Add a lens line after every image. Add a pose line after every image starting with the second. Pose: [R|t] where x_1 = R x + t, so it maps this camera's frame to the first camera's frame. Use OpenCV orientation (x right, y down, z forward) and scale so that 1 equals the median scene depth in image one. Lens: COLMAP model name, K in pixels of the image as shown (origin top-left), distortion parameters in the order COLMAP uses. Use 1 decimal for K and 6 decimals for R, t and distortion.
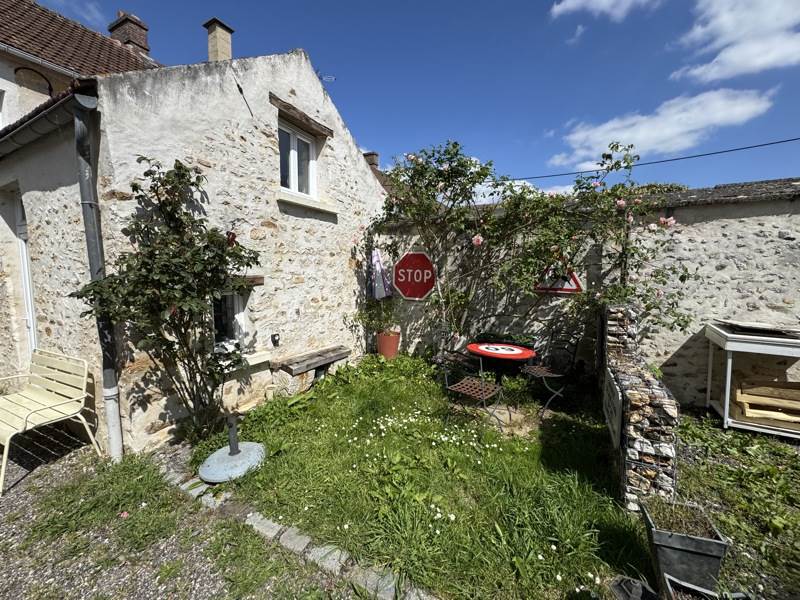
lens RADIAL K [[319.6, 0, 400.0], [0, 319.6, 300.0], [0, 0, 1]] dist [0.002340, 0.000458]
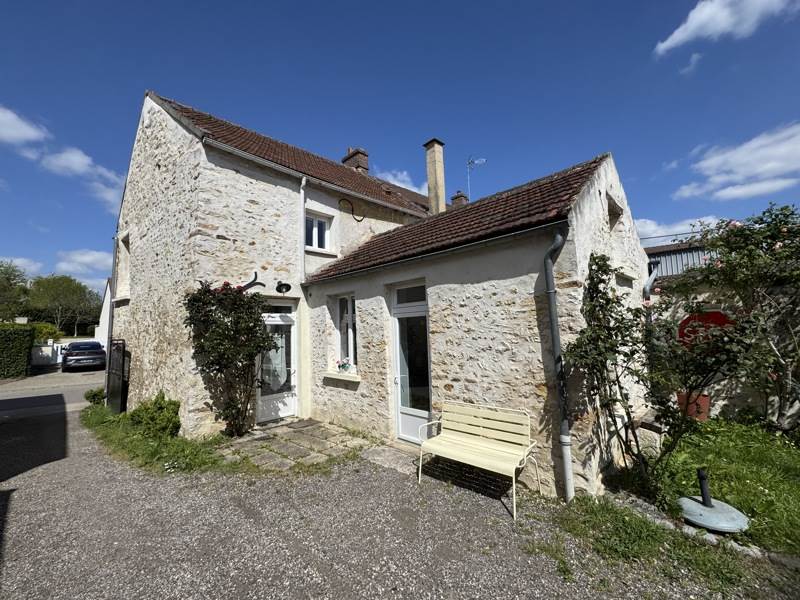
lens RADIAL K [[319.6, 0, 400.0], [0, 319.6, 300.0], [0, 0, 1]] dist [0.002340, 0.000458]
pose [[0.953924, -0.063643, -0.293220, -0.311494], [0.011507, 0.984287, -0.176202, -0.008818], [0.299826, 0.164709, 0.939668, -0.123691]]
